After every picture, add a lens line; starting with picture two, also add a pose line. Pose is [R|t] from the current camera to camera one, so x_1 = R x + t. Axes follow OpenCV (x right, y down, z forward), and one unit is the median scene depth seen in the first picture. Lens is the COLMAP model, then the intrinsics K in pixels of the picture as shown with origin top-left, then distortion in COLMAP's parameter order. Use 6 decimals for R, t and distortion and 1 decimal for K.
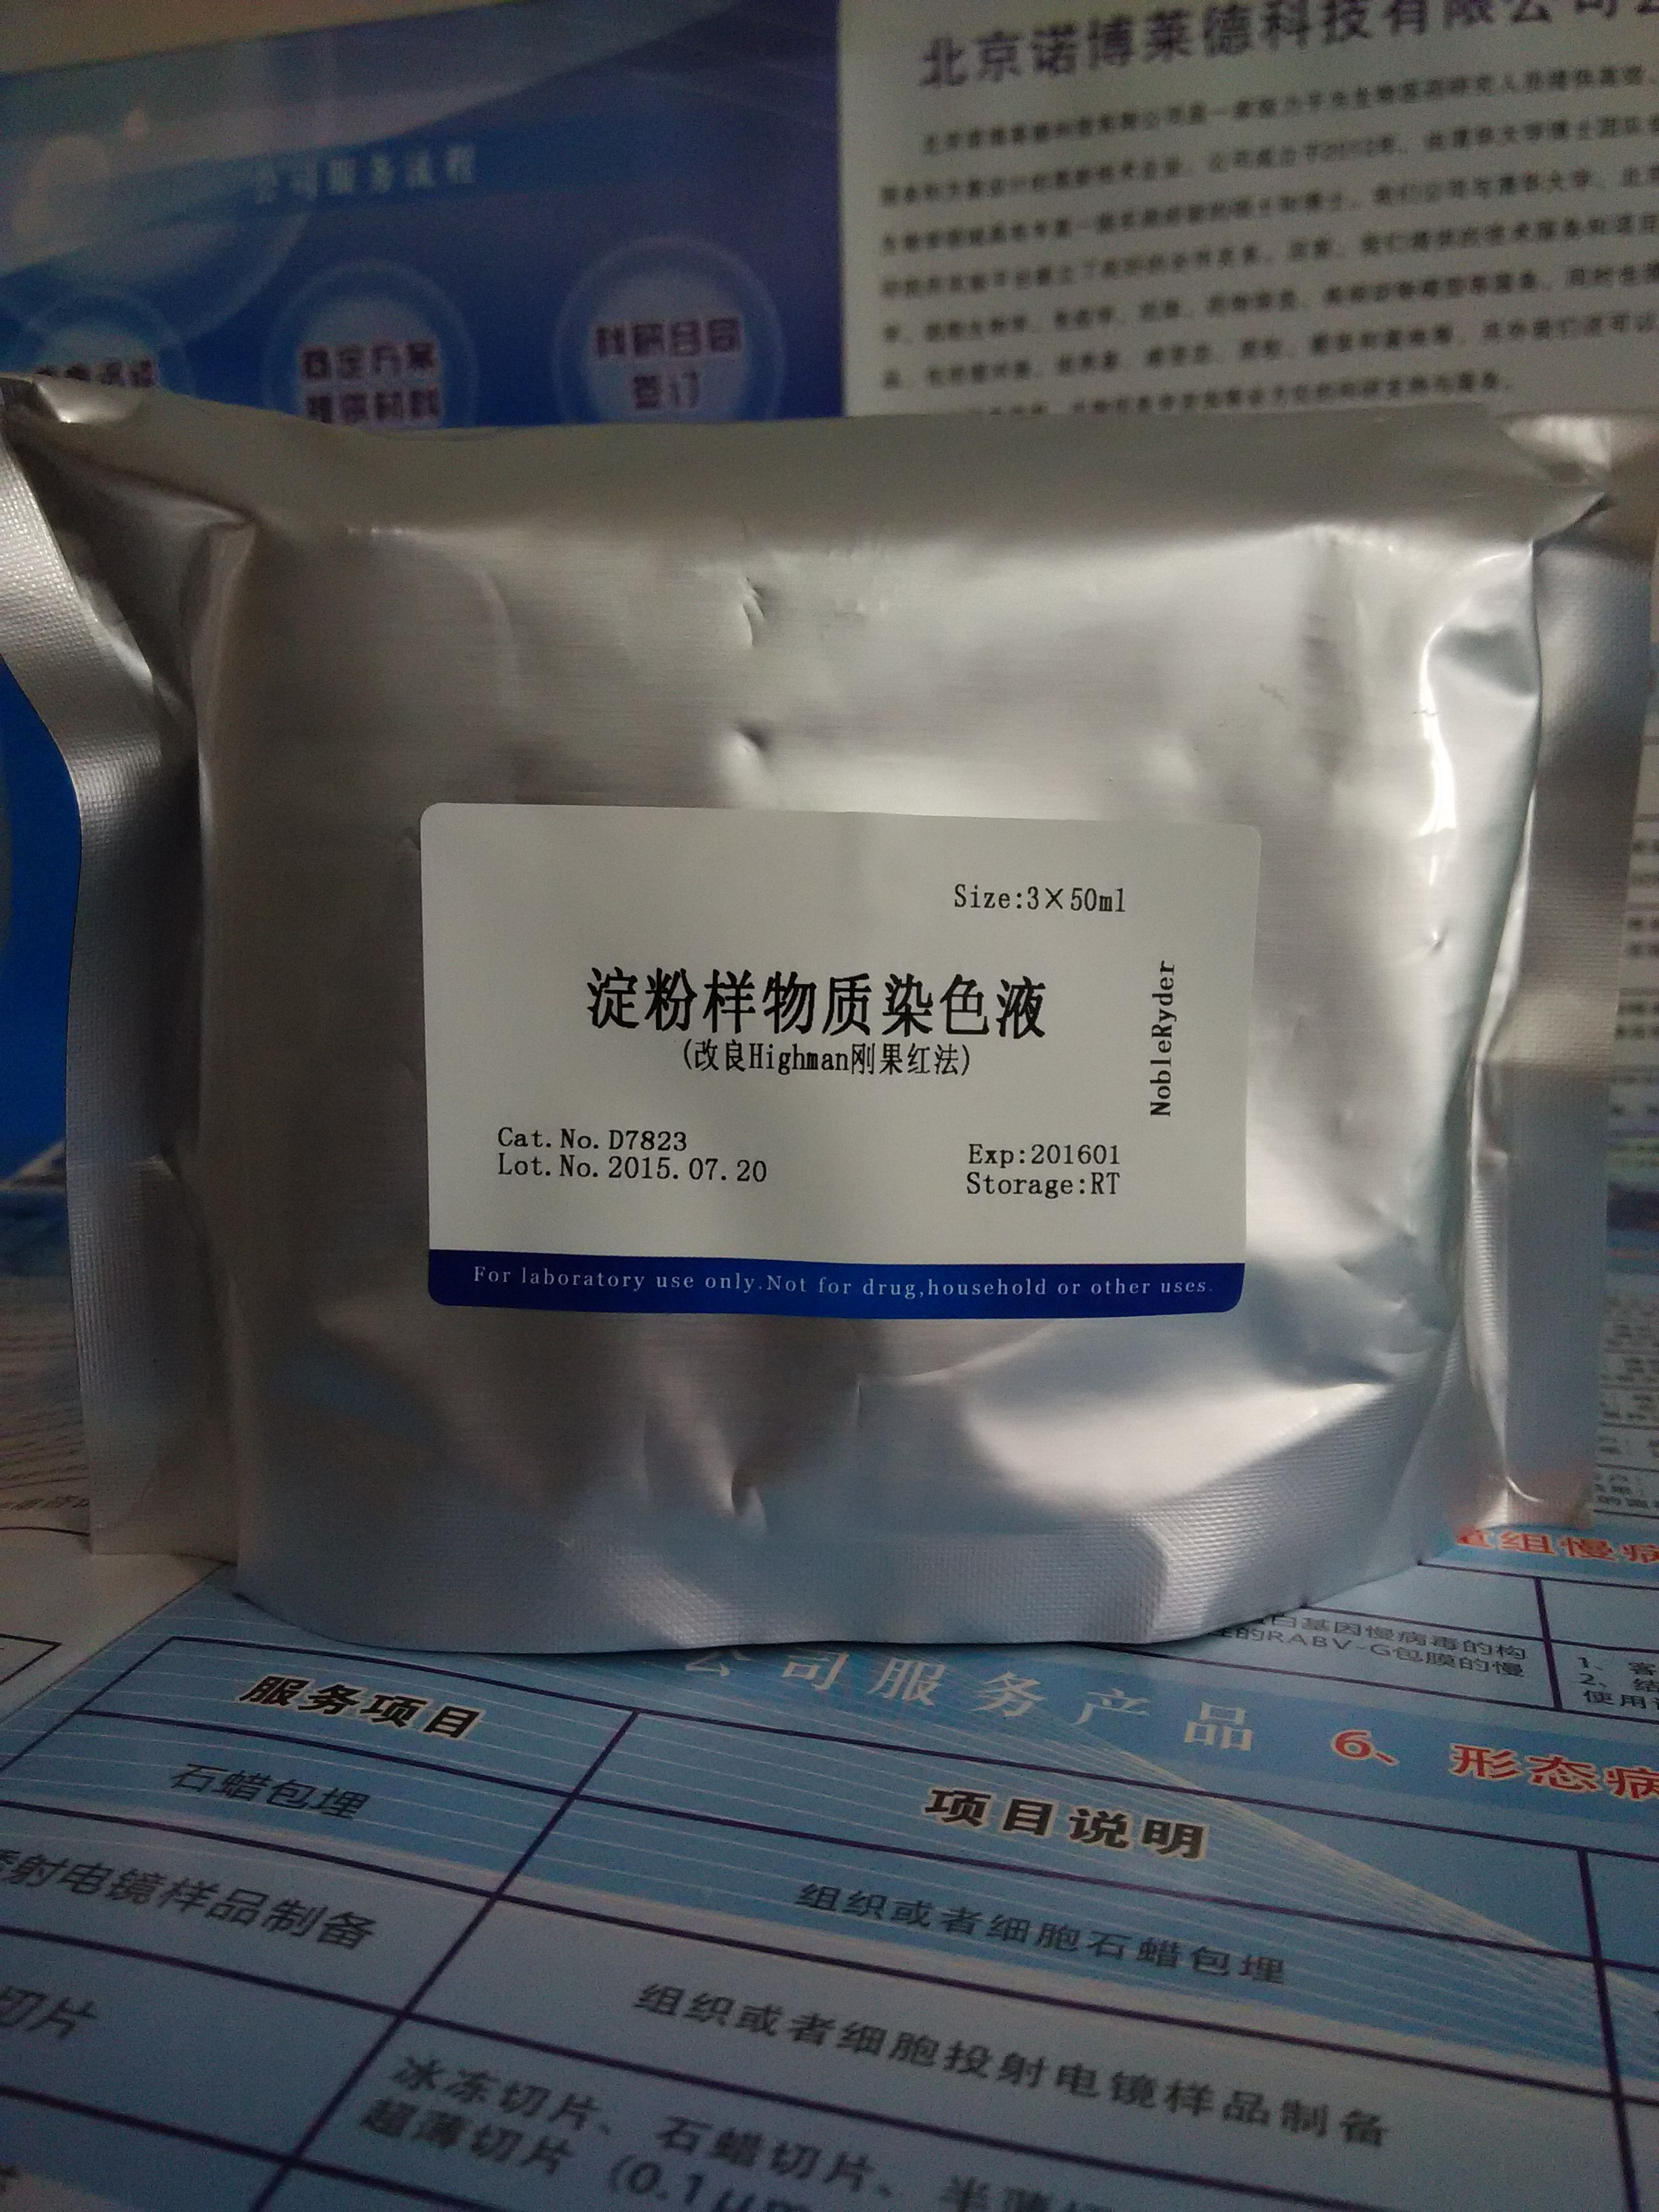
lens RADIAL K [[1935.1, 0, 843.1], [0, 1935.1, 1128.6], [0, 0, 1]] dist [0.033995, -0.096339]
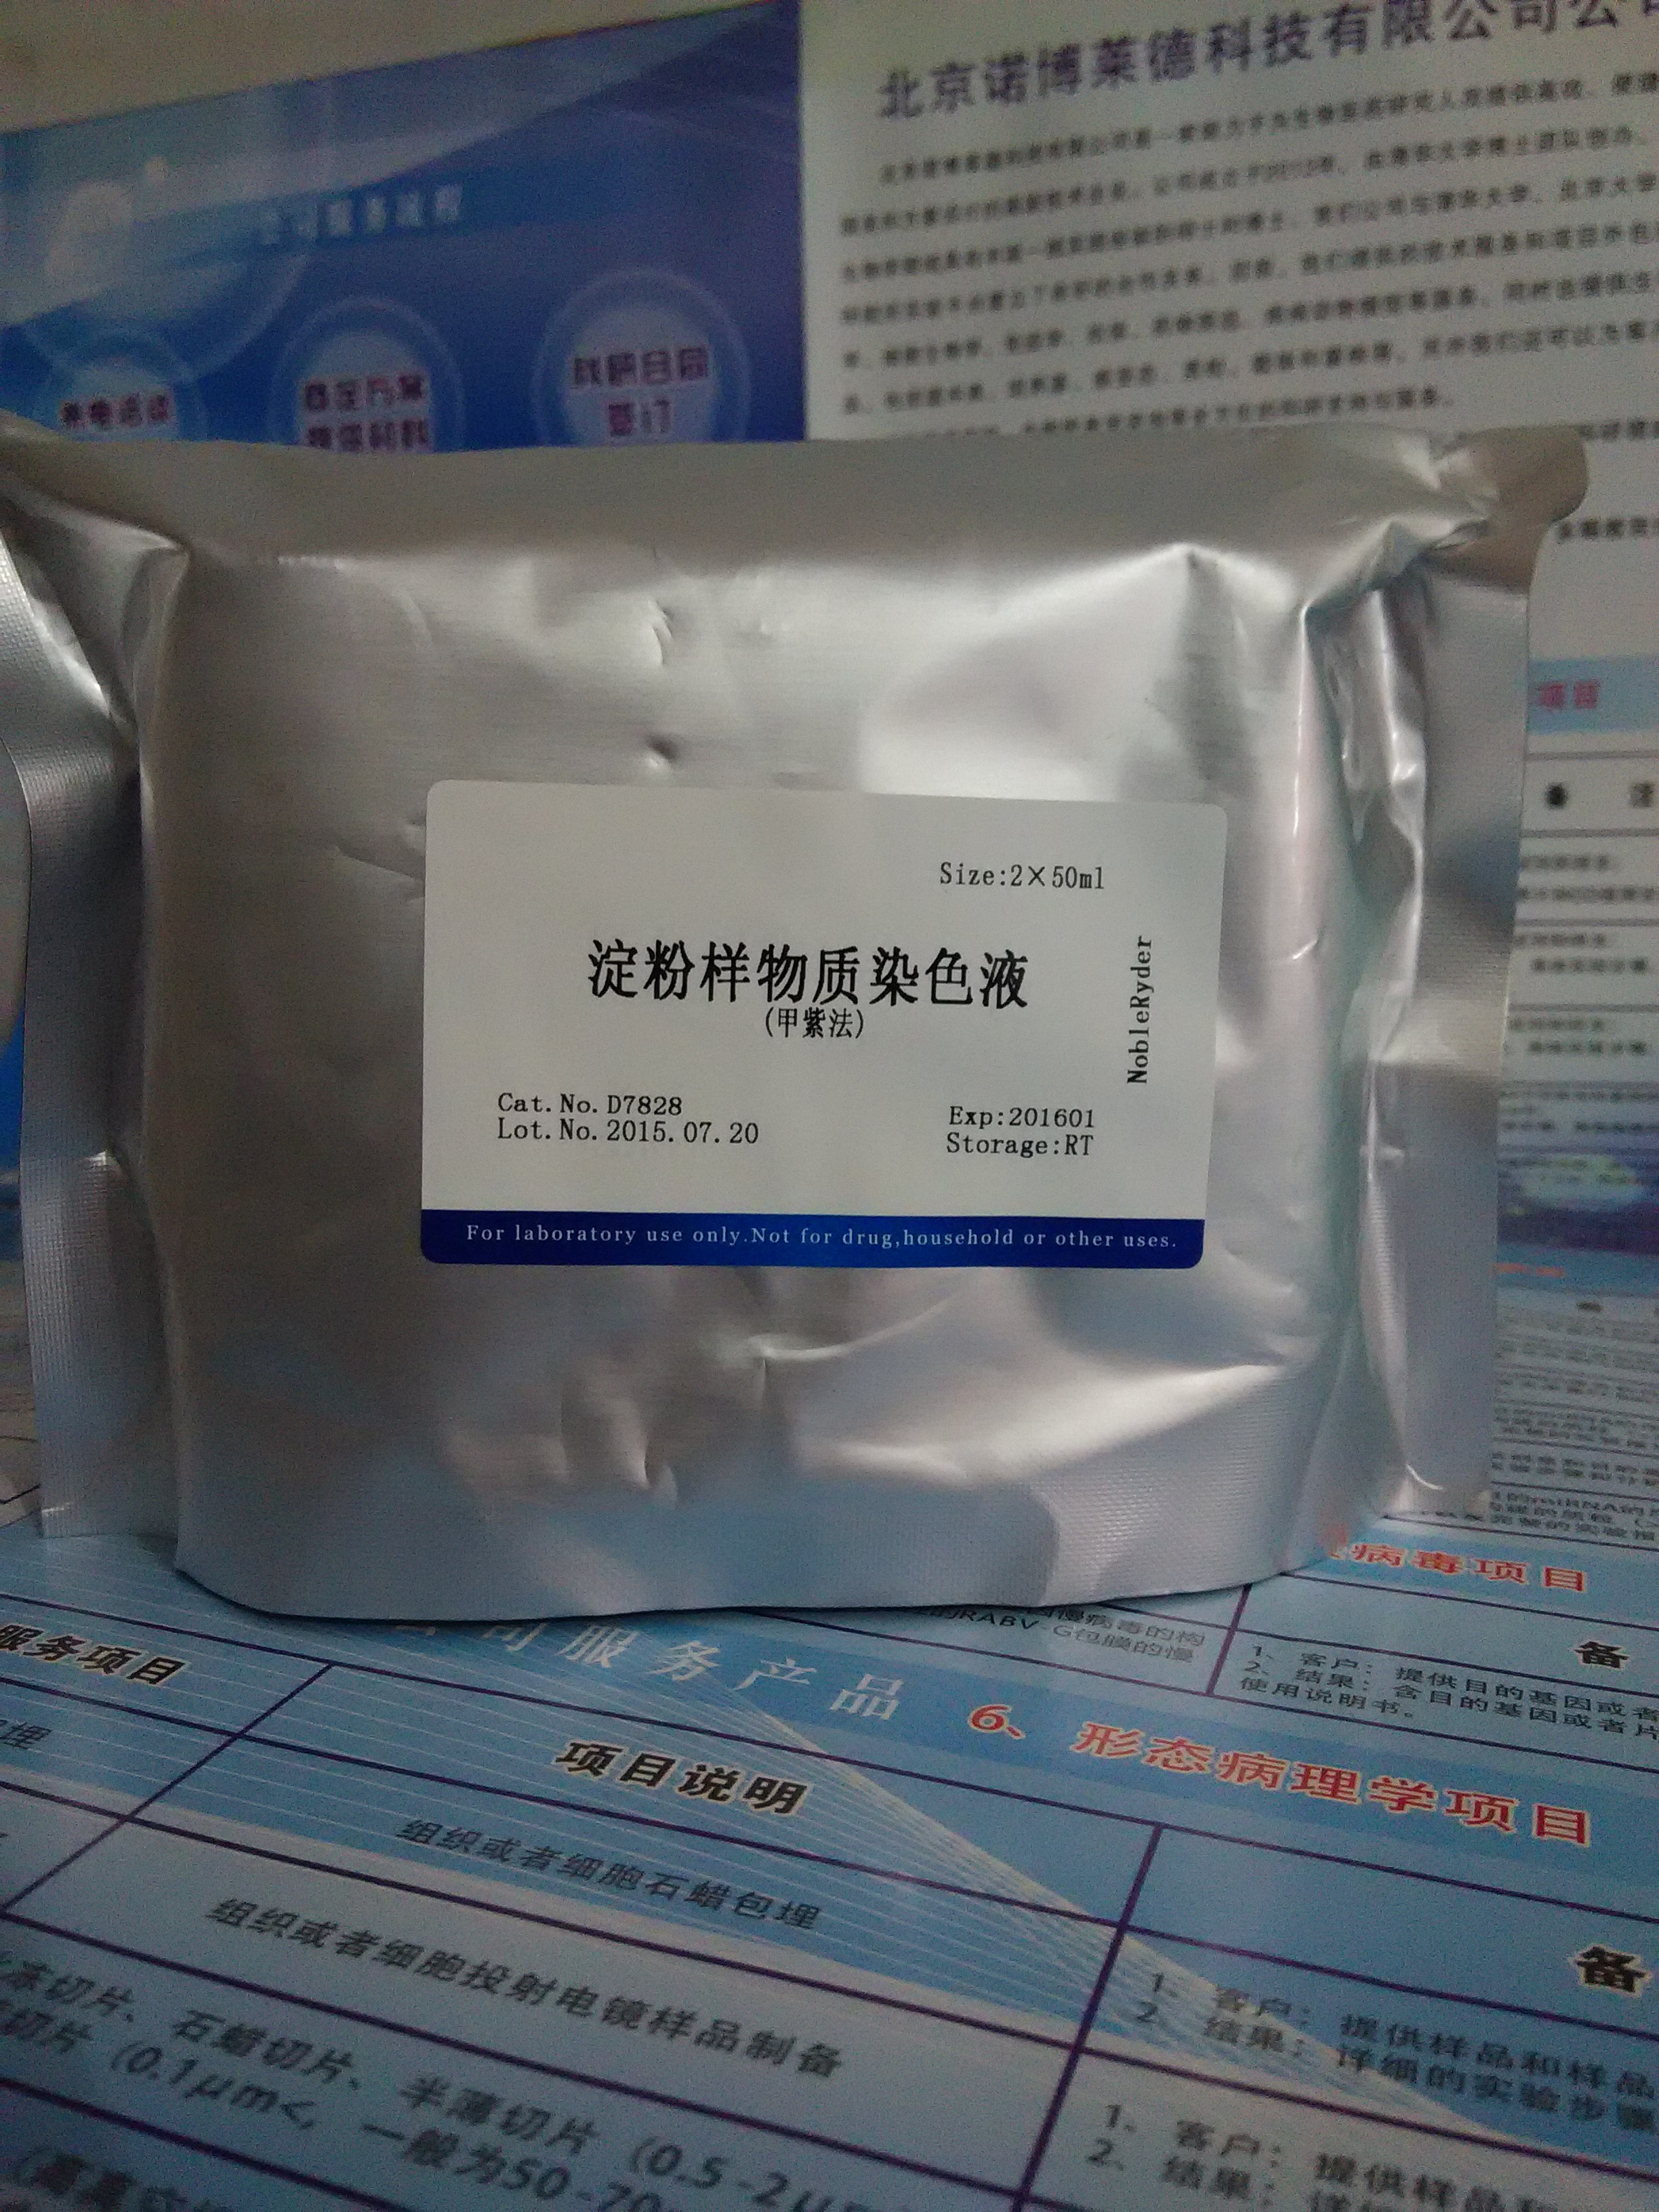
lens RADIAL K [[1935.1, 0, 837.7], [0, 1935.1, 1133.3], [0, 0, 1]] dist [0.033995, -0.096339]
pose [[0.996354, 0.016929, -0.083615, 0.116266], [-0.017519, 0.999827, -0.006328, 0.005509], [0.083493, 0.007770, 0.996478, -0.019112]]
